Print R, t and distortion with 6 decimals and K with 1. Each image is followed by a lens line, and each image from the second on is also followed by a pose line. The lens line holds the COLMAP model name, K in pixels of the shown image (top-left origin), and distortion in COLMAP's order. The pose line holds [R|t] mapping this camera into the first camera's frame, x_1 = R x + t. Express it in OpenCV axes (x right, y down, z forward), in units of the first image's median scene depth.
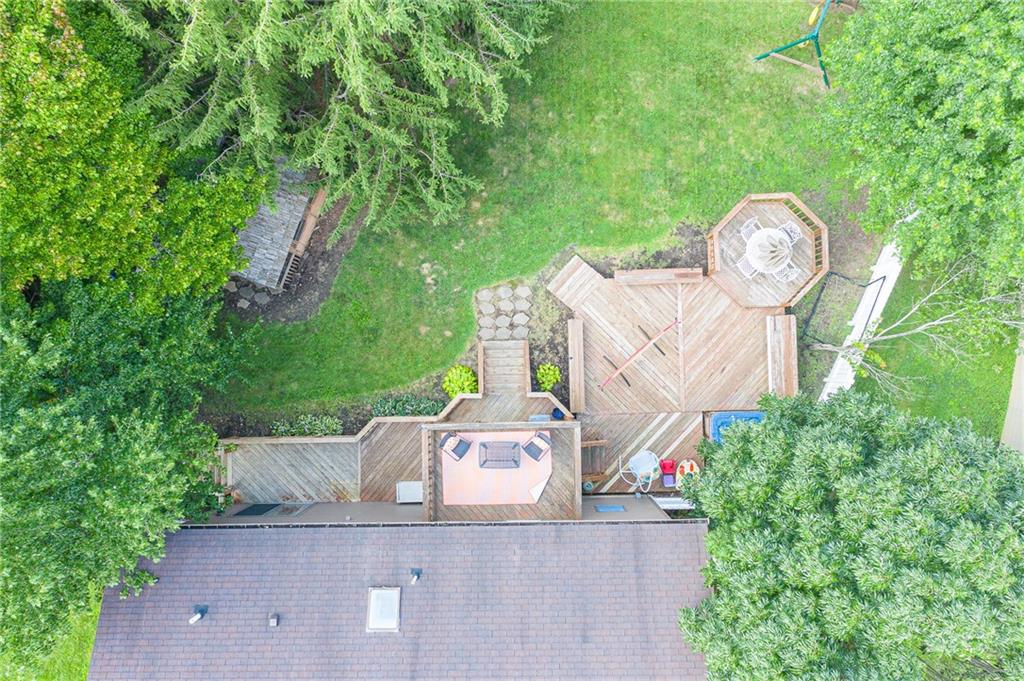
lens RADIAL K [[813.3, 0, 512.0], [0, 813.3, 340.5], [0, 0, 1]] dist [-0.006833, -0.000657]
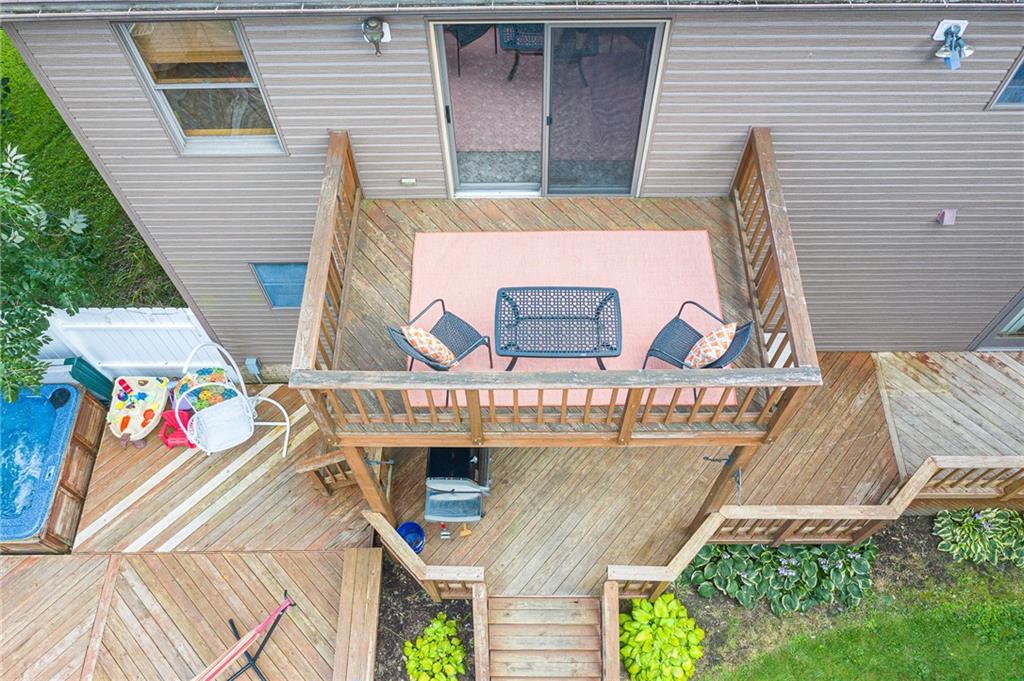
lens RADIAL K [[813.3, 0, 512.0], [0, 813.3, 340.5], [0, 0, 1]] dist [-0.006833, -0.000657]
pose [[-0.999181, -0.003349, 0.040321, -0.008143], [0.024367, -0.845378, 0.533613, -0.037369], [0.032299, 0.534159, 0.844767, 0.608708]]
